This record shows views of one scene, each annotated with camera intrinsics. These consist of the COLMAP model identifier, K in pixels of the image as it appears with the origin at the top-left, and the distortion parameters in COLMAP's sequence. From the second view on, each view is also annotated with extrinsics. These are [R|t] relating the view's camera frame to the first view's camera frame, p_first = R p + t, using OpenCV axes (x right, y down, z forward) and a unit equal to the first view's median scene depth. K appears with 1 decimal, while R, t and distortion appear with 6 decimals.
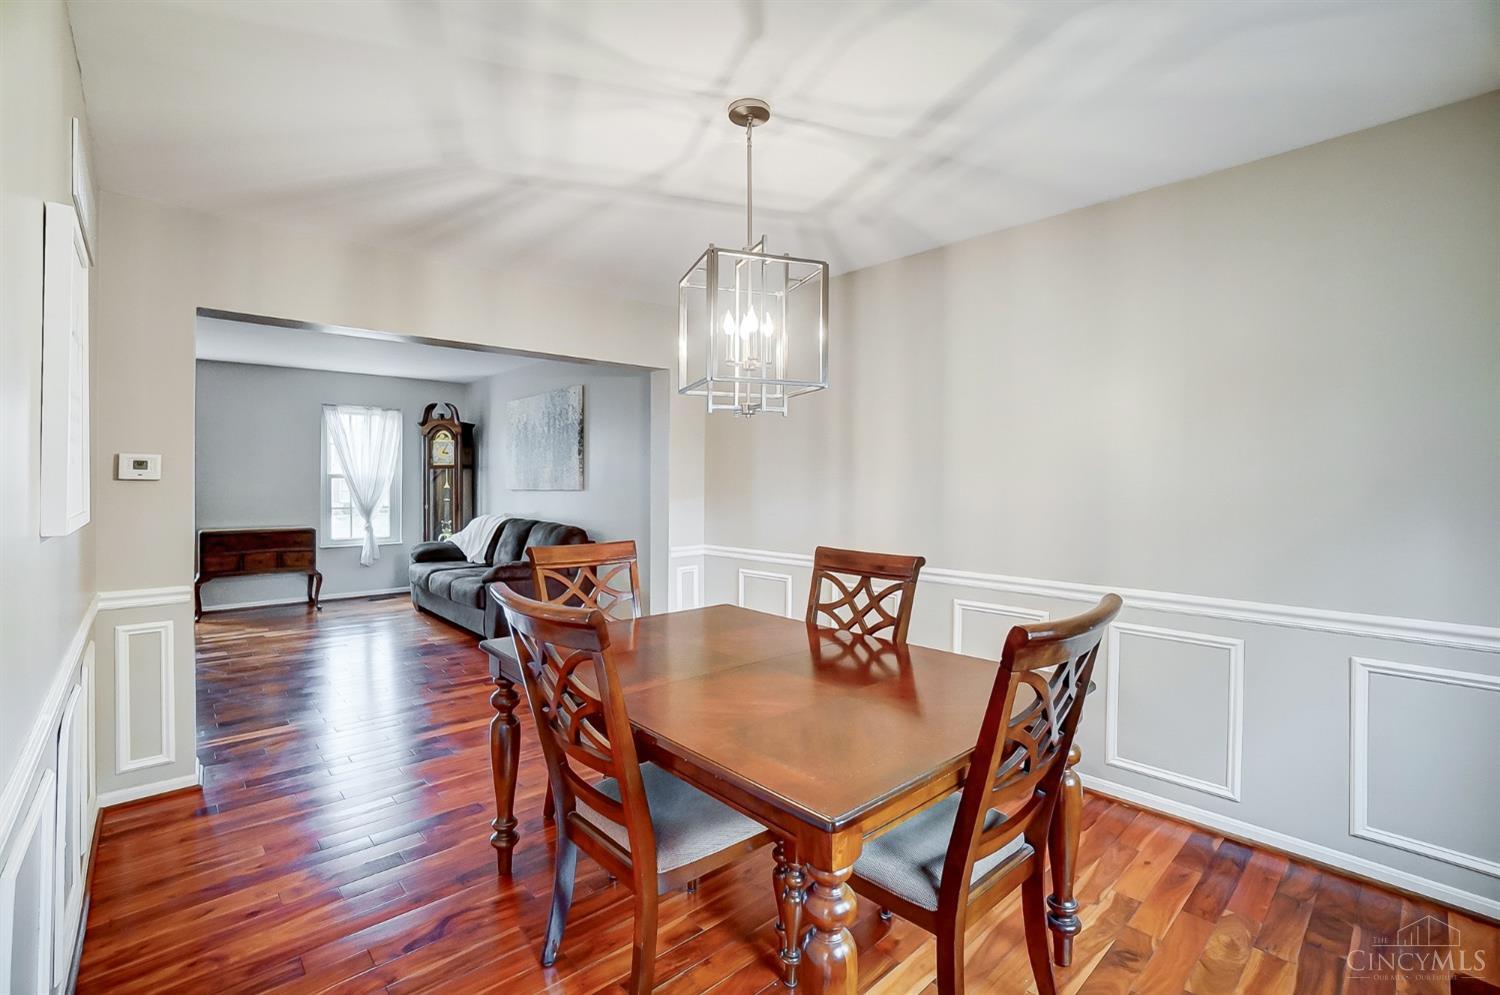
lens RADIAL K [[665.9, 0, 740.5], [0, 665.9, 494.2], [0, 0, 1]] dist [-0.061223, 0.022663]
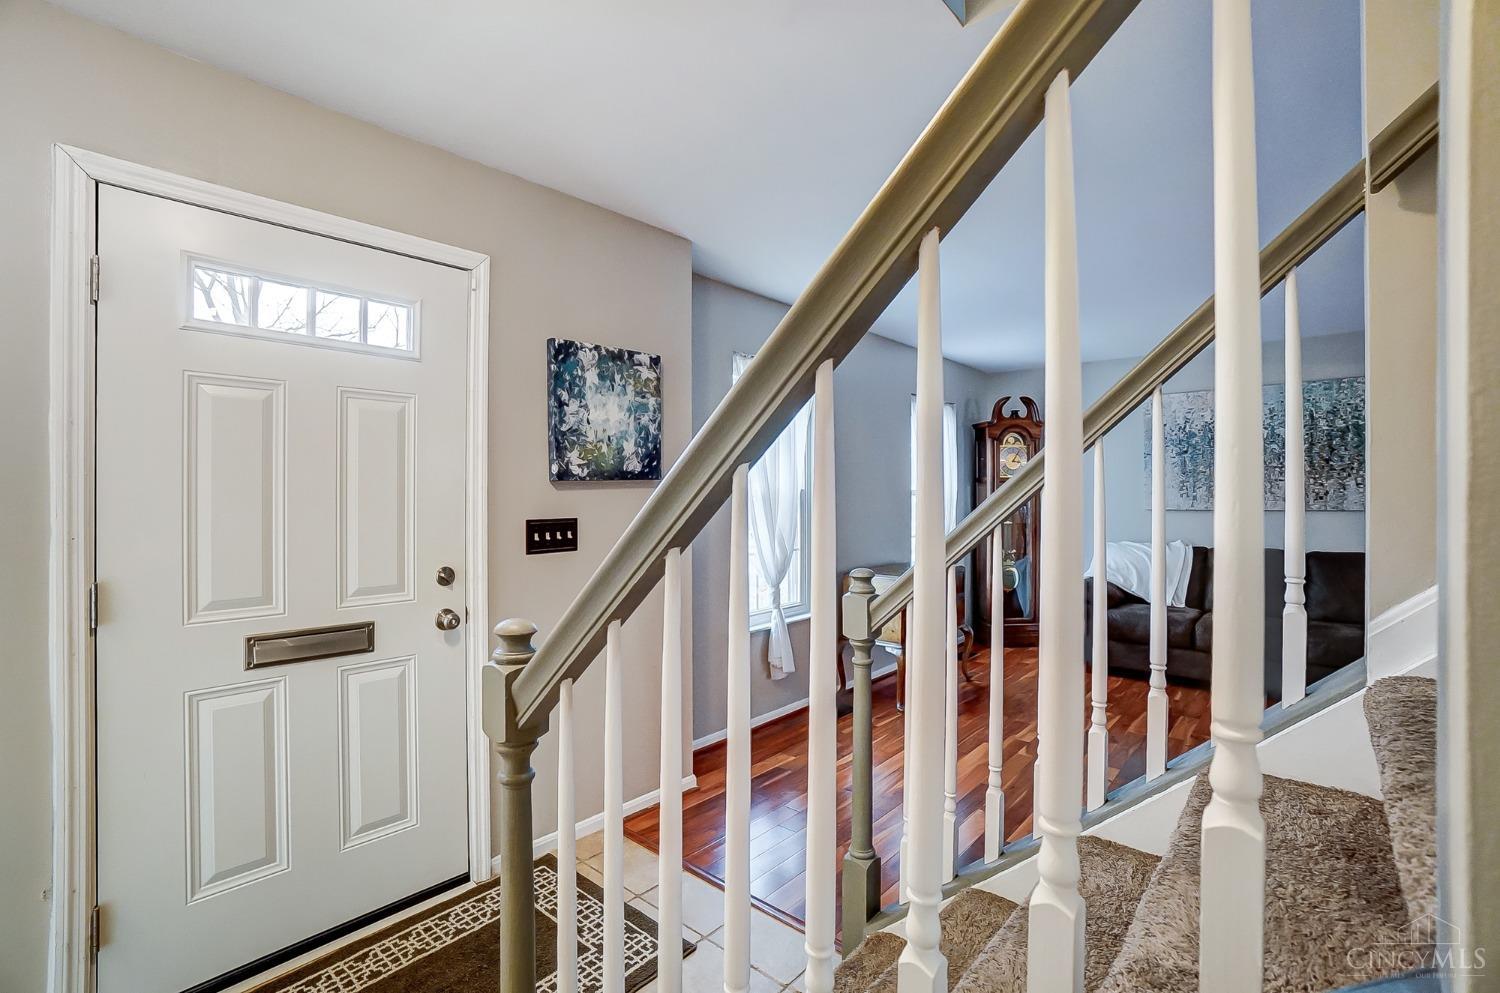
lens RADIAL K [[665.9, 0, 740.5], [0, 665.9, 493.2], [0, 0, 1]] dist [-0.061223, 0.022663]
pose [[0.993858, -0.006328, 0.110483, -0.862466], [0.008856, 0.999710, -0.022399, -0.011456], [-0.110309, 0.023240, 0.993626, 0.272413]]
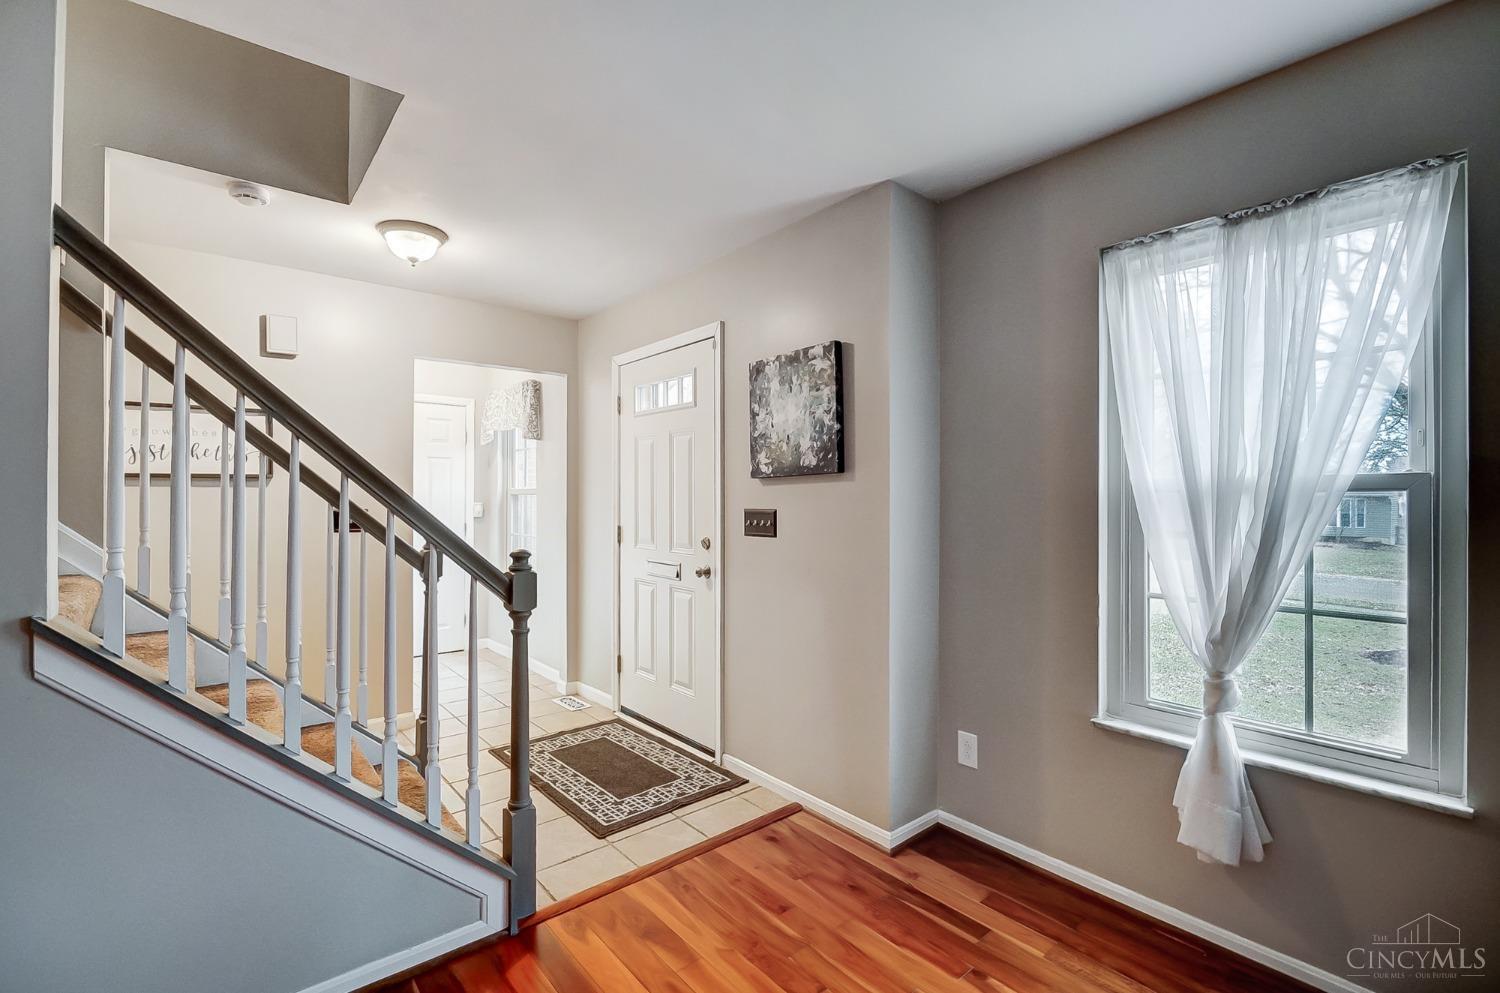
lens RADIAL K [[665.6, 0, 732.1], [0, 665.6, 491.2], [0, 0, 1]] dist [0.001618, 0.000066]
pose [[-0.041700, -0.013493, -0.999039, -0.514788], [-0.025994, 0.999585, -0.012415, -0.012433], [0.998792, 0.025451, -0.042033, 0.609410]]
